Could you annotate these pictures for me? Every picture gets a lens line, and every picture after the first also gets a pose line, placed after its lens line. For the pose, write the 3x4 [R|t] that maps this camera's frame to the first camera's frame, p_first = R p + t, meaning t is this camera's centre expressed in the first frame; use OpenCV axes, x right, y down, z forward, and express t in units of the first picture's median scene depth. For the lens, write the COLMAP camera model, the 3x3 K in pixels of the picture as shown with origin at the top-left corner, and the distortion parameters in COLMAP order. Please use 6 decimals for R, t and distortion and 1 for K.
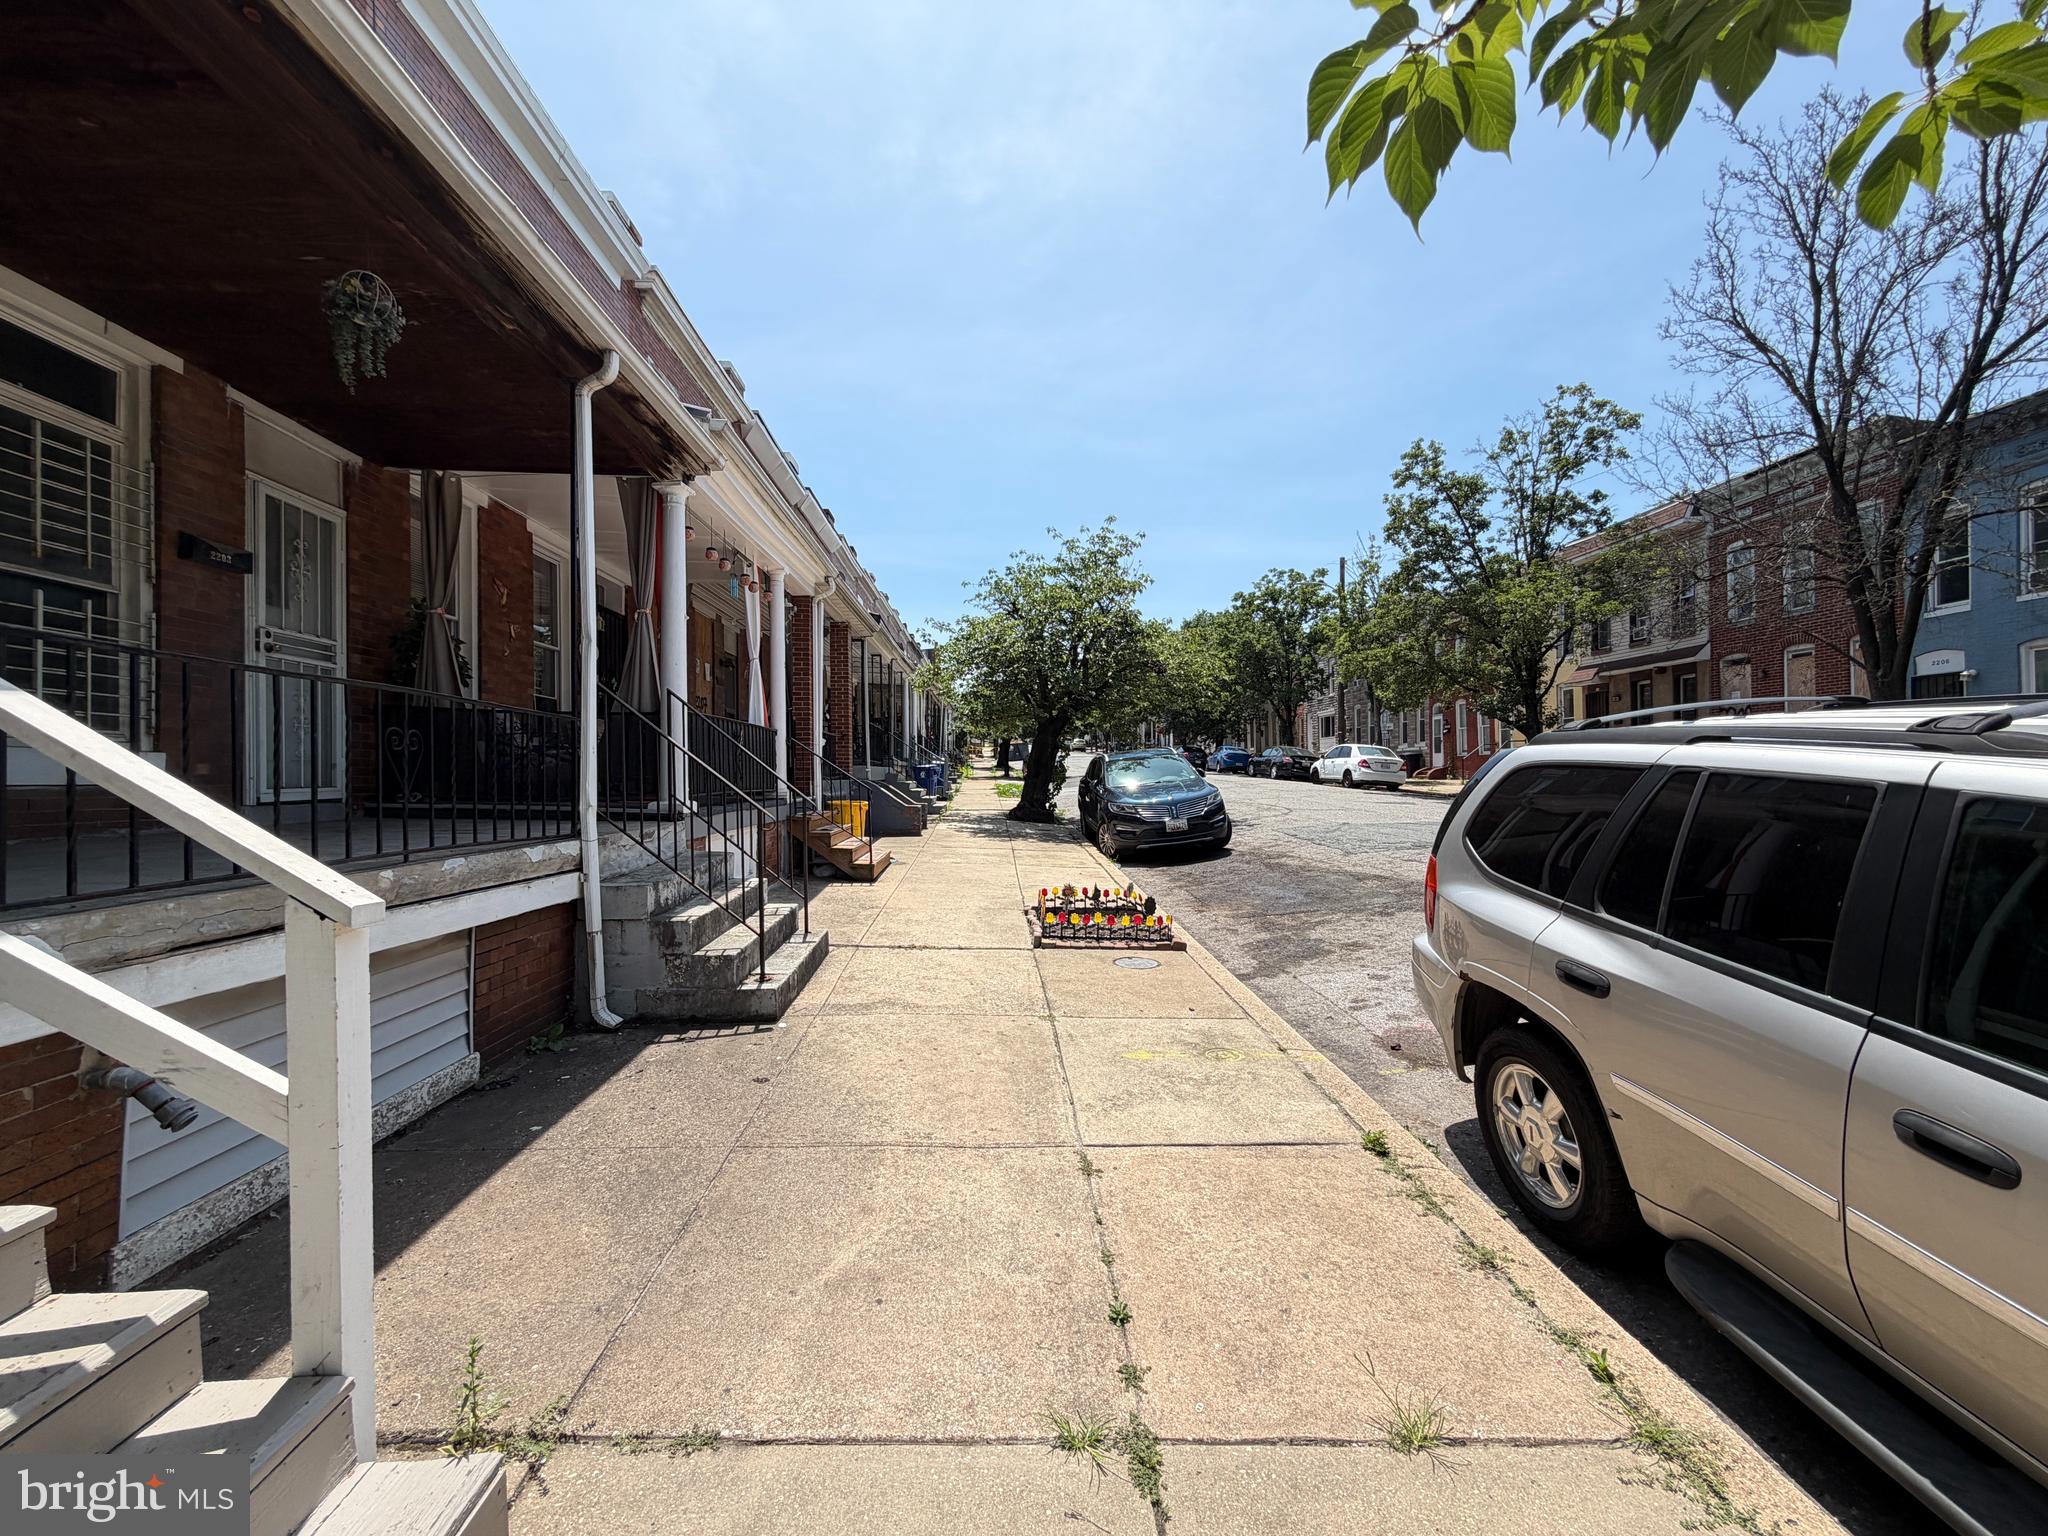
lens RADIAL K [[822.2, 0, 1020.4], [0, 822.2, 770.1], [0, 0, 1]] dist [-0.000055, -0.000235]
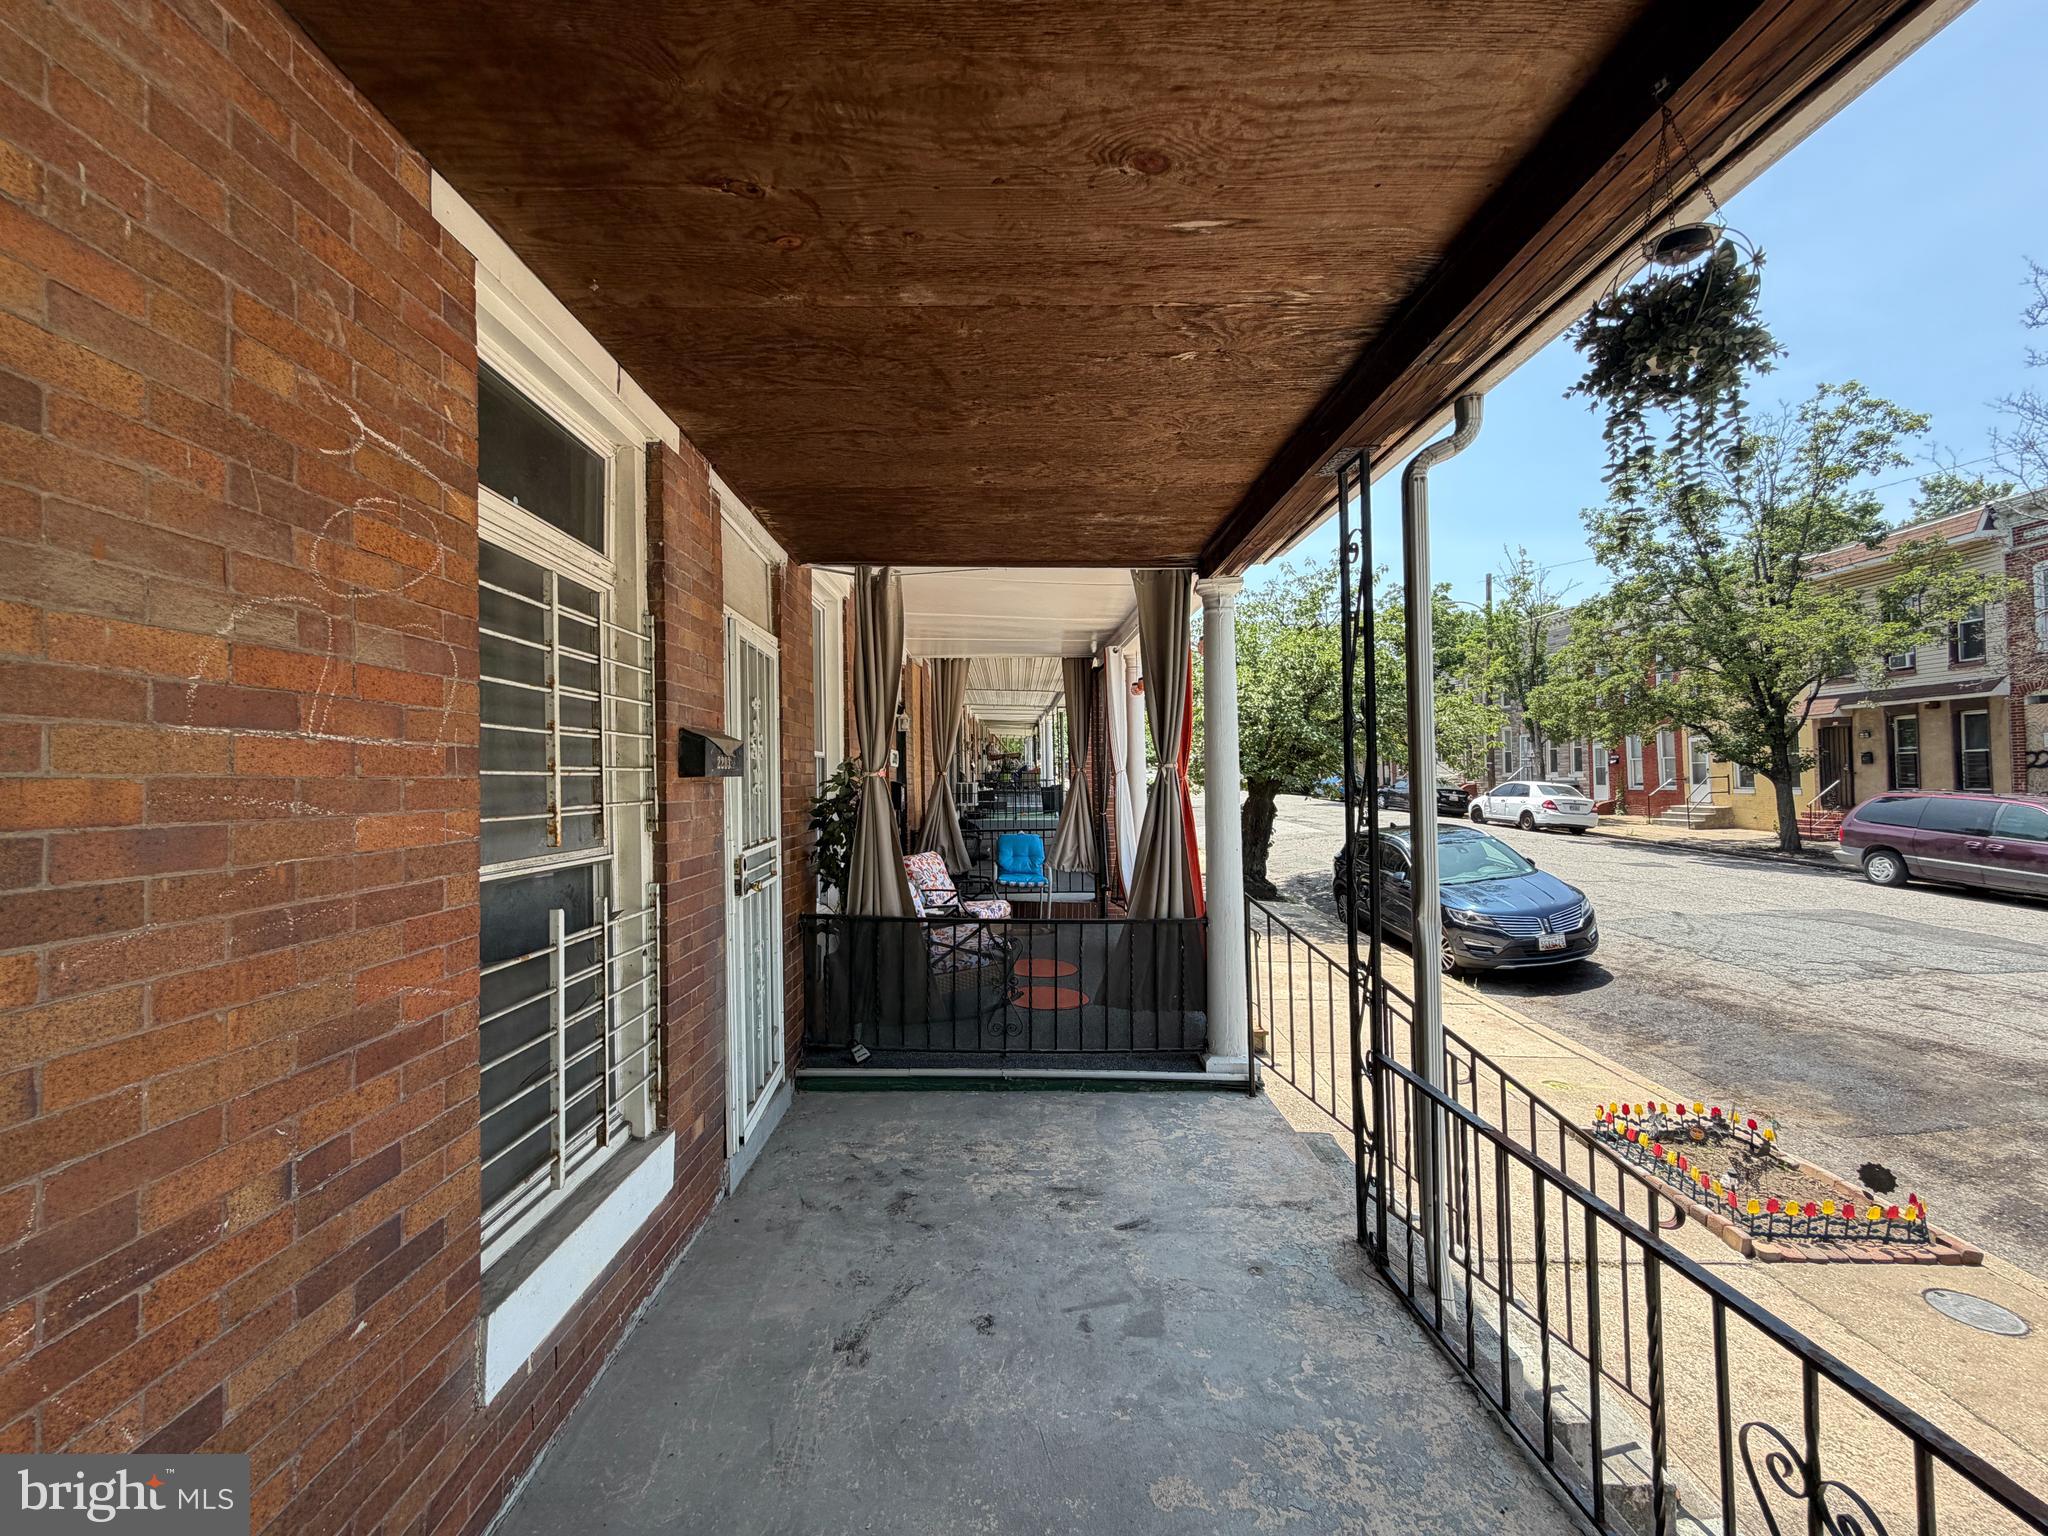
lens RADIAL K [[825.6, 0, 1023.8], [0, 825.6, 774.6], [0, 0, 1]] dist [-0.000530, -0.000339]
pose [[0.999507, -0.012708, -0.028707, -0.562738], [0.012569, 0.999908, -0.005014, -0.185551], [0.028768, 0.004651, 0.999575, 0.317882]]
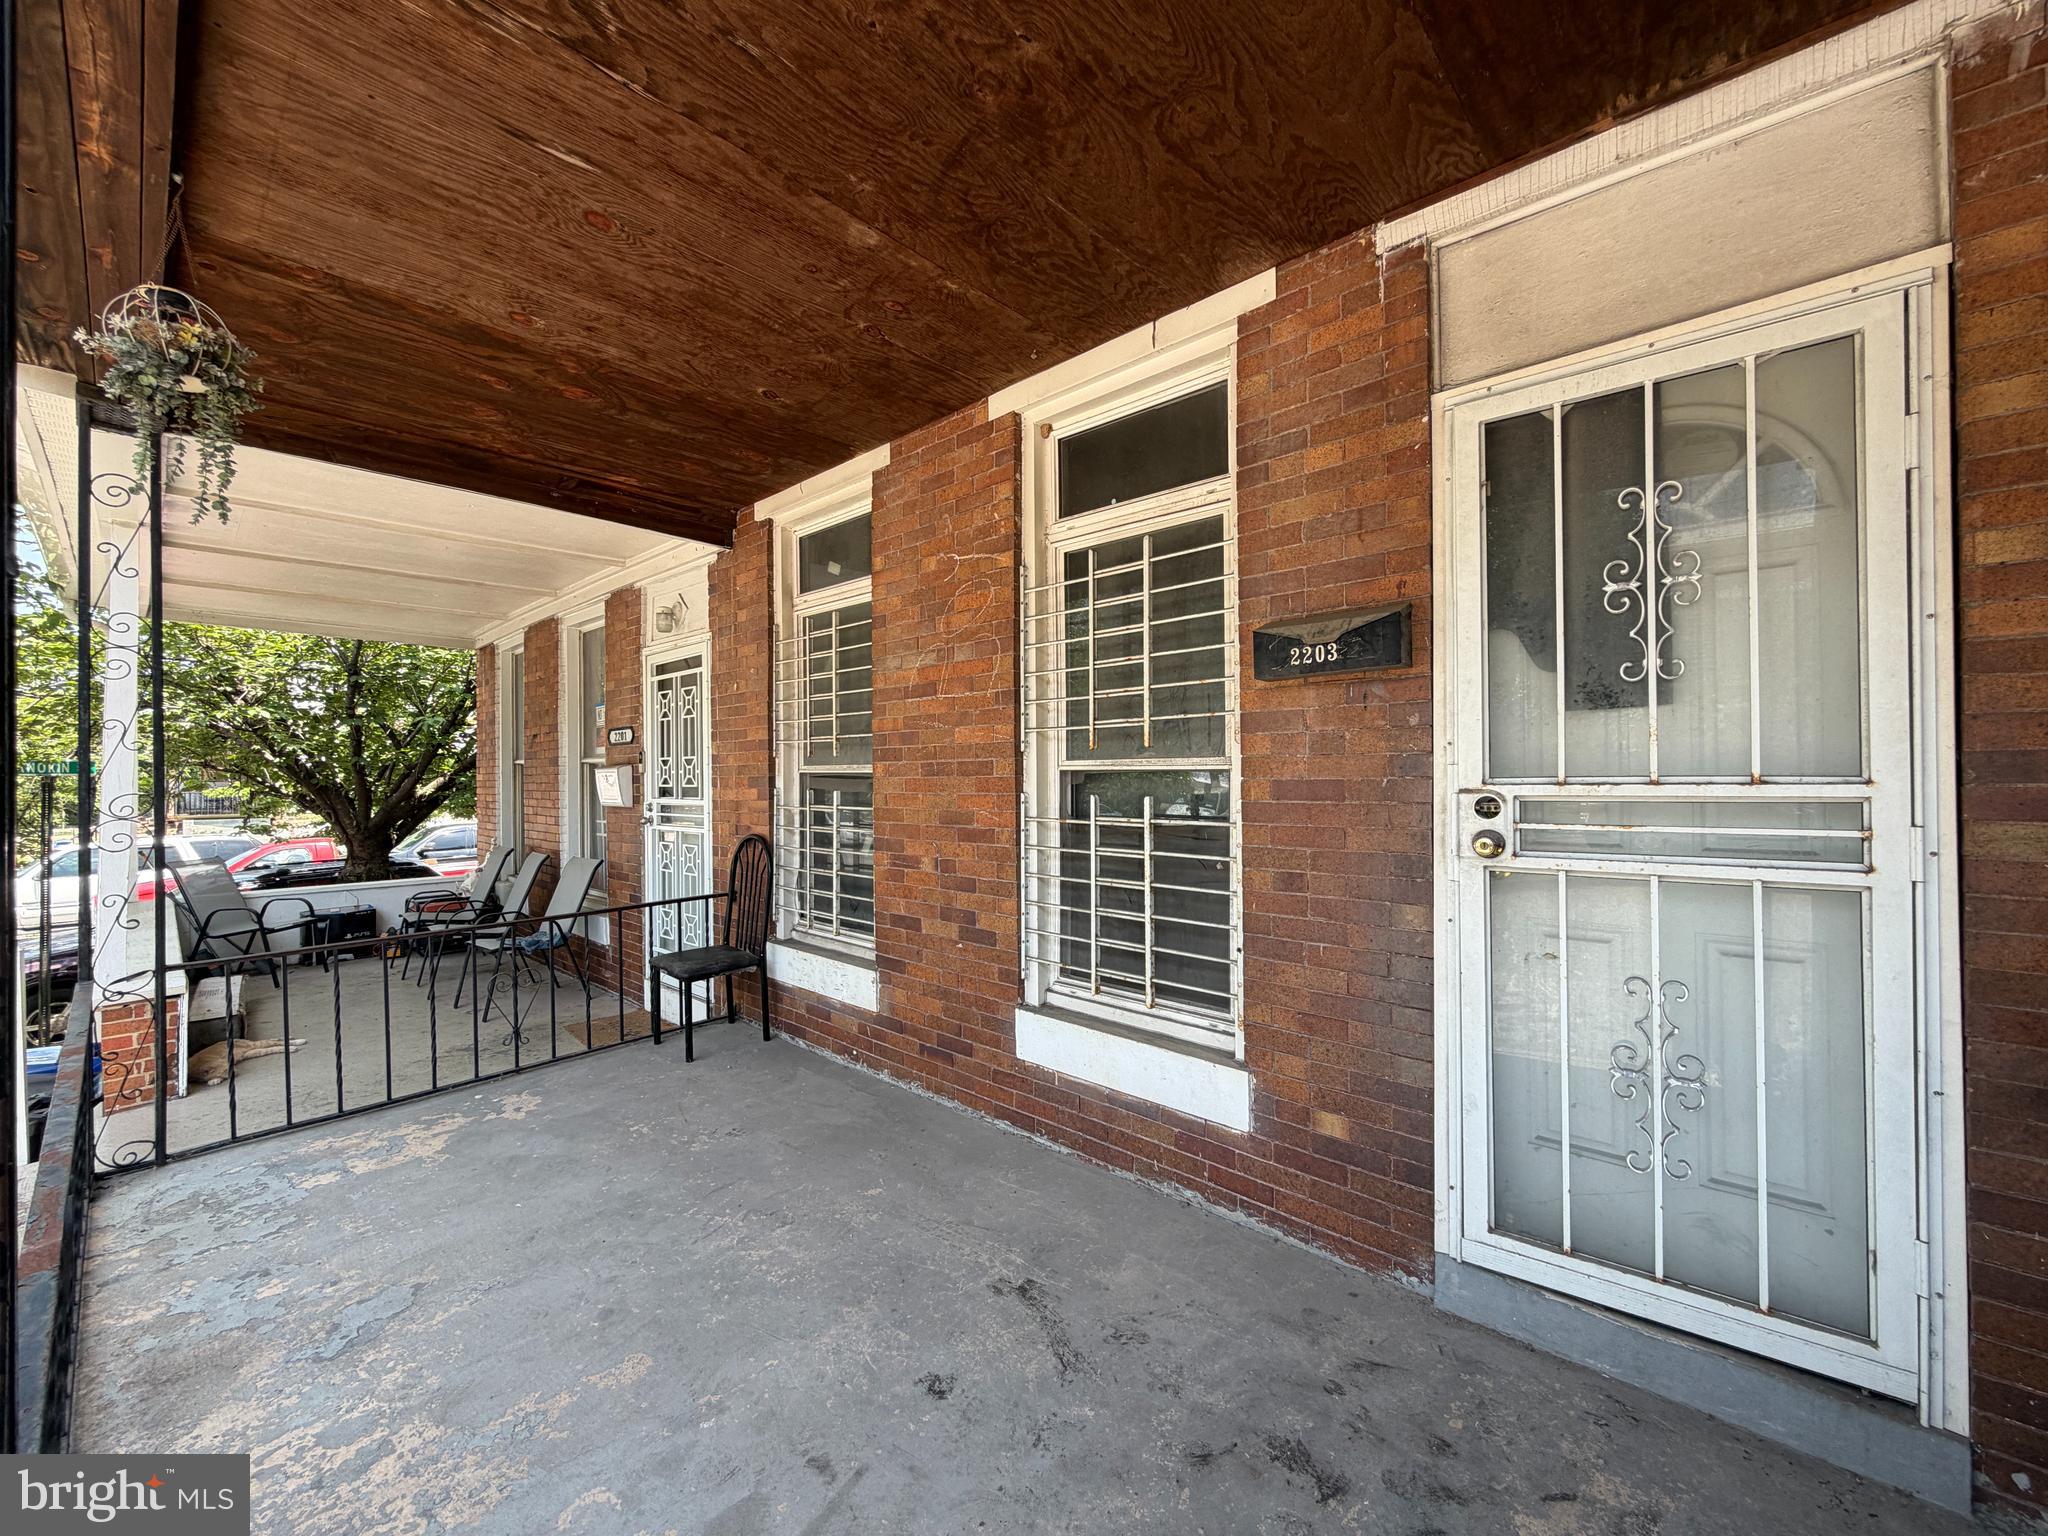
lens RADIAL K [[822.2, 0, 1020.4], [0, 822.2, 770.1], [0, 0, 1]] dist [-0.000055, -0.000235]
pose [[-0.715360, 0.007672, -0.698714, -0.419916], [0.014344, 0.999890, -0.003706, -0.149911], [0.698609, -0.012673, -0.715391, 0.911854]]
